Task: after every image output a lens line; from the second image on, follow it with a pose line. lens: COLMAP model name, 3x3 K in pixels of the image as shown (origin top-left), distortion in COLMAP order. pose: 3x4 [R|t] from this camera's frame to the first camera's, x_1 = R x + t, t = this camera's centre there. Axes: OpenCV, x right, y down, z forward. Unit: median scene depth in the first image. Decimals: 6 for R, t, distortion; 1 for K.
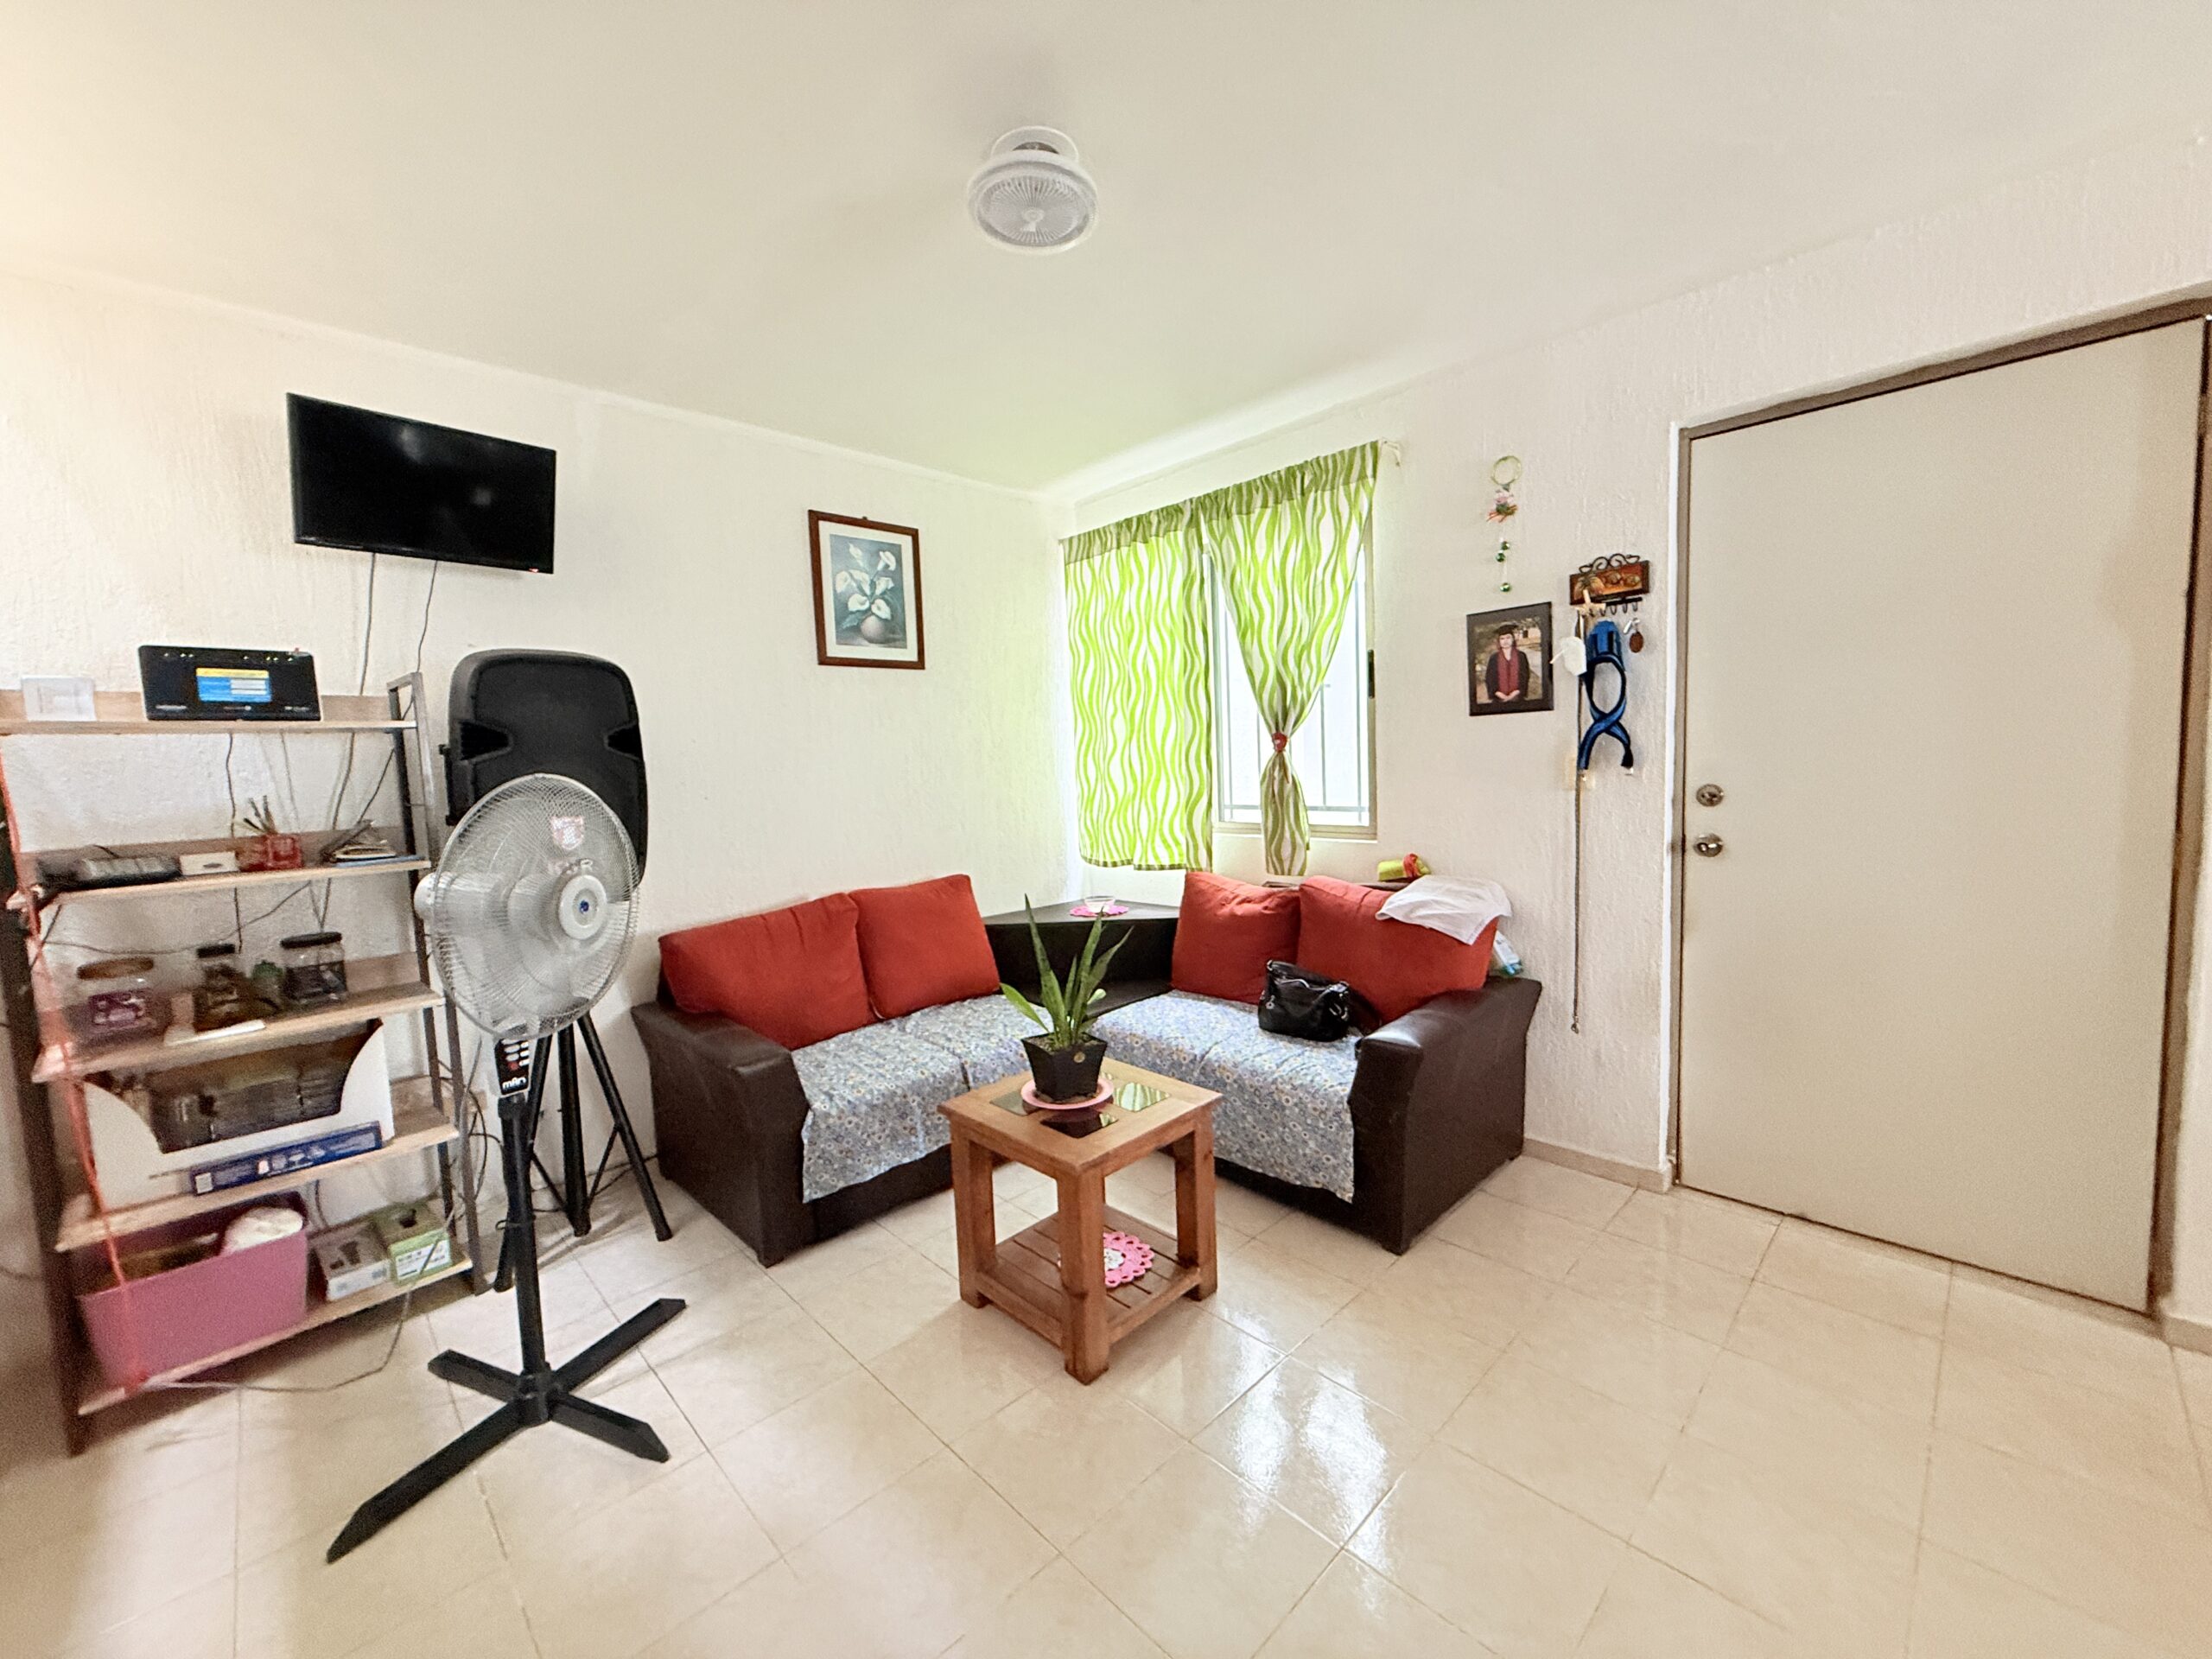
lens RADIAL K [[876.2, 0, 1106.0], [0, 876.2, 829.5], [0, 0, 1]] dist [-0.000486, -0.000209]
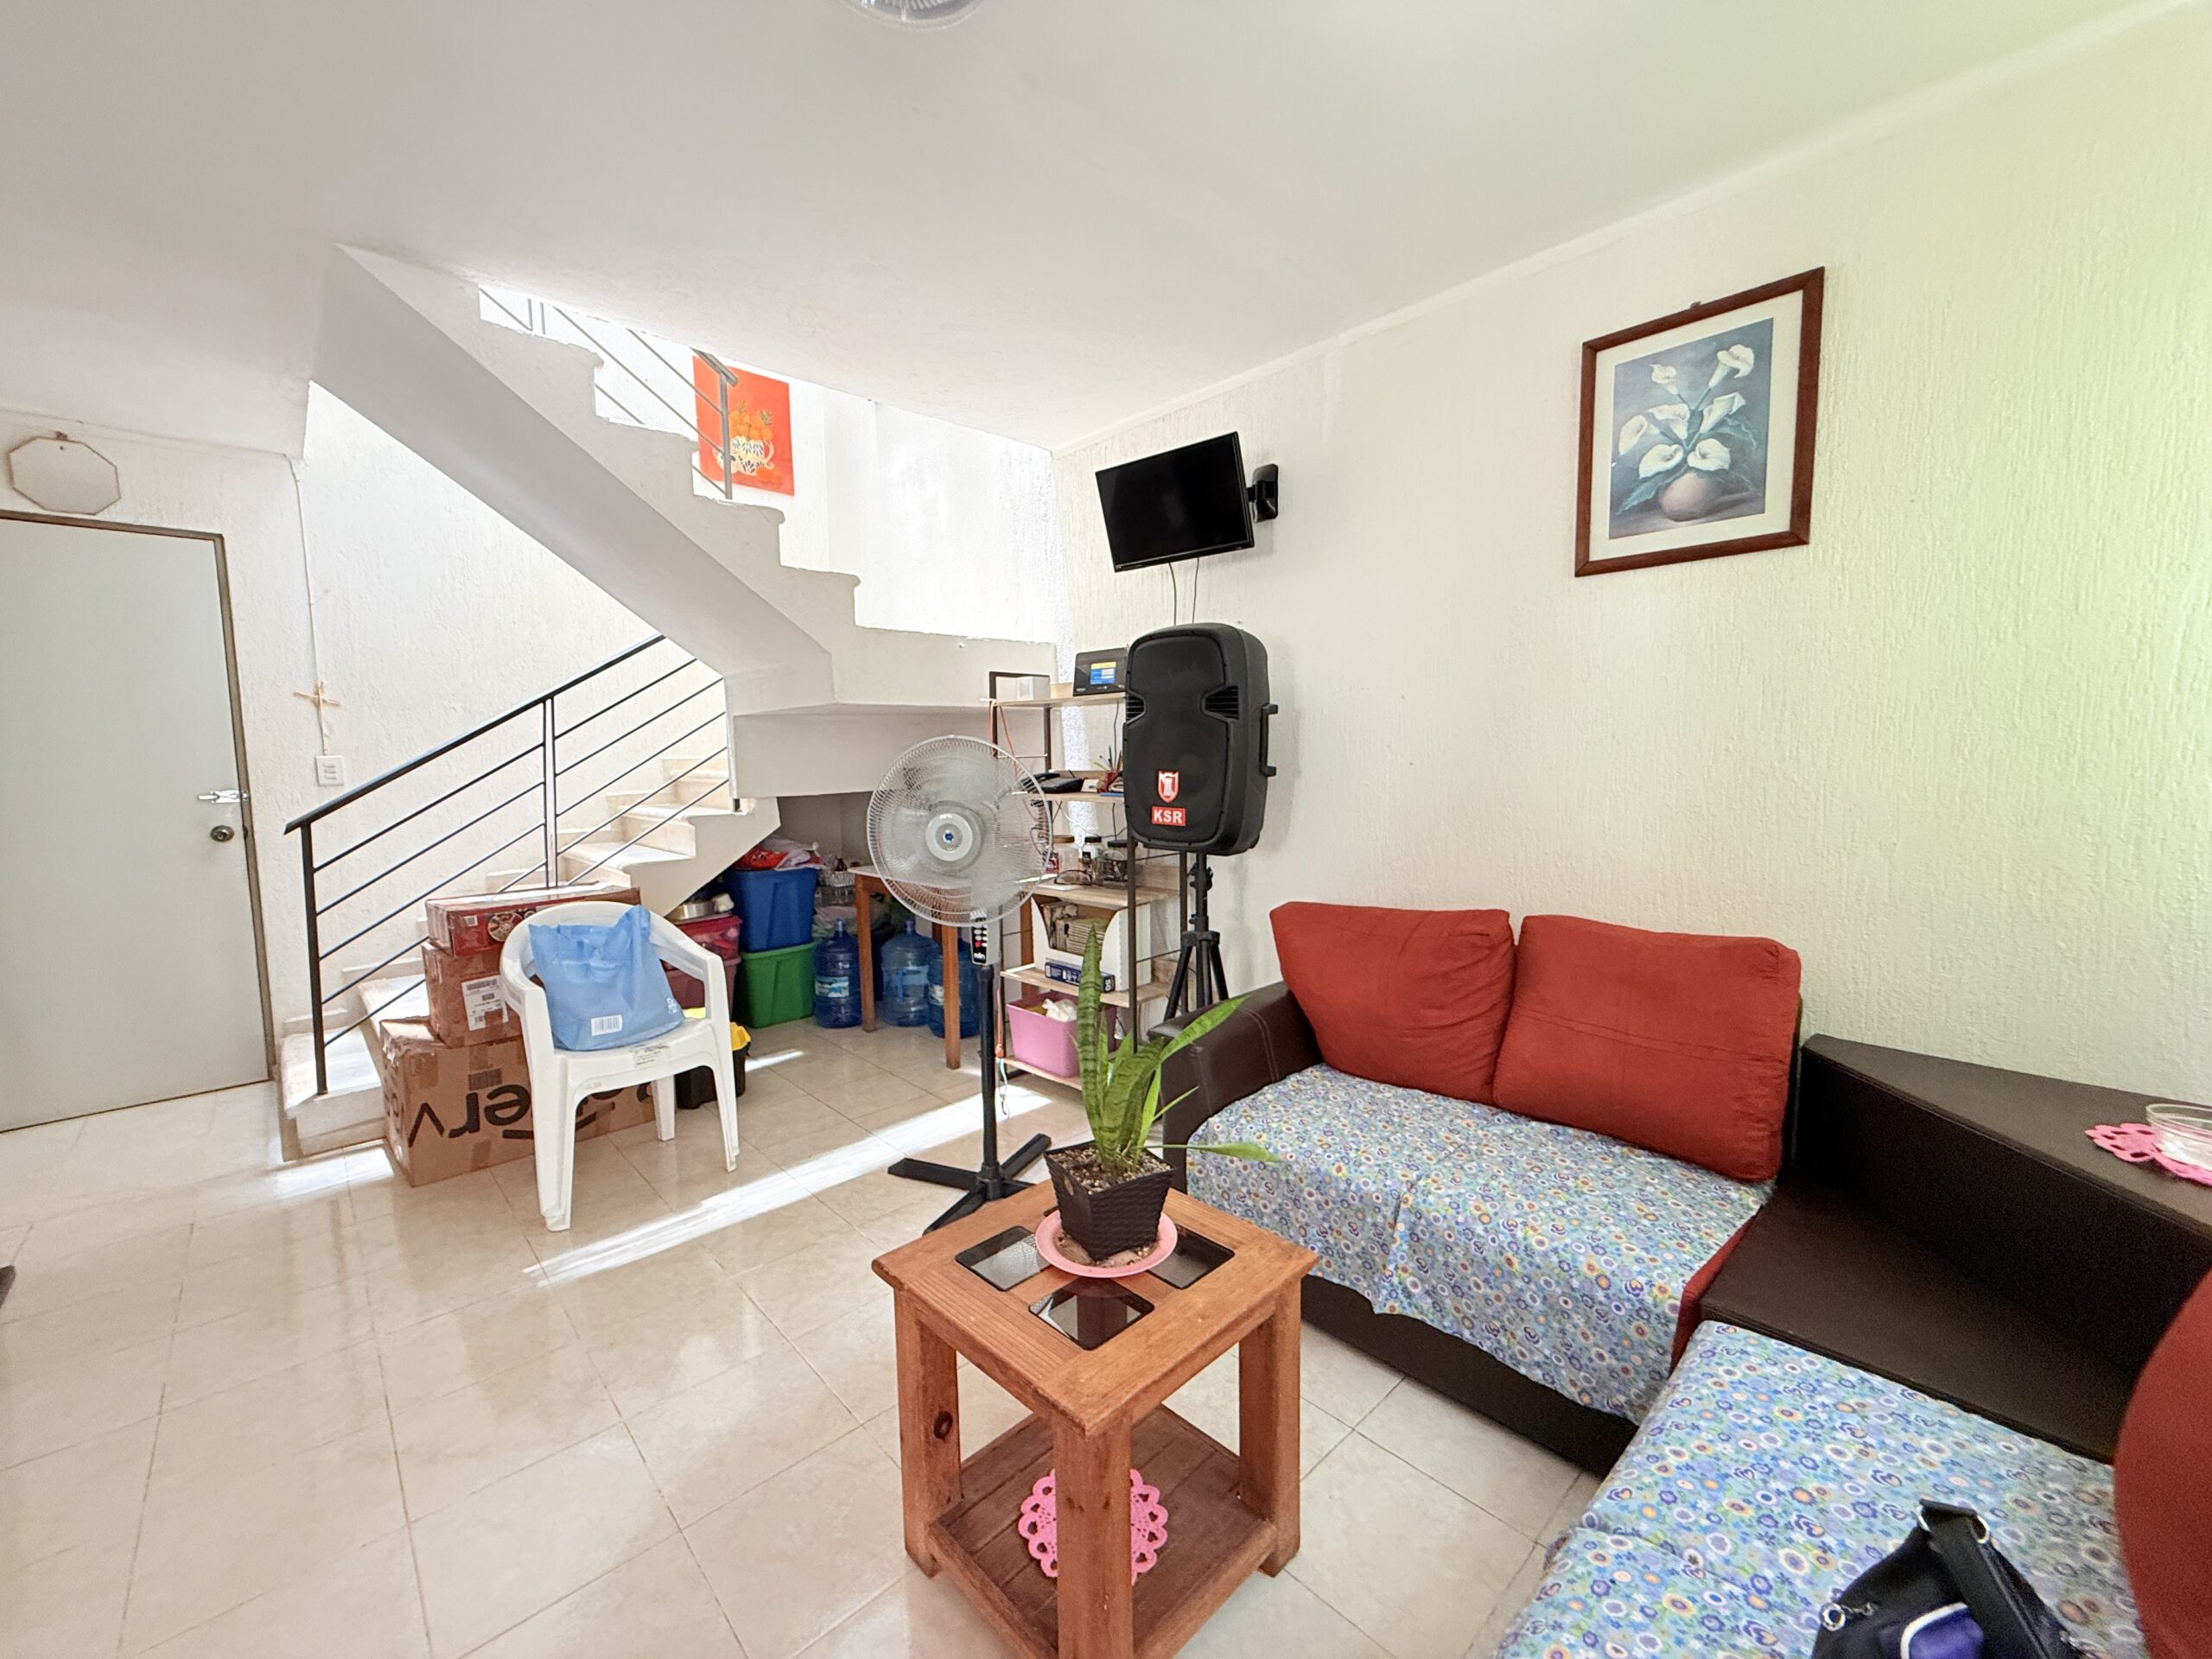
lens RADIAL K [[876.2, 0, 1106.0], [0, 876.2, 829.5], [0, 0, 1]] dist [-0.000486, -0.000209]
pose [[-0.011760, 0.128781, -0.991603, 0.367262], [-0.068831, 0.989215, 0.129287, -0.056834], [0.997559, 0.069774, -0.002769, 0.644862]]
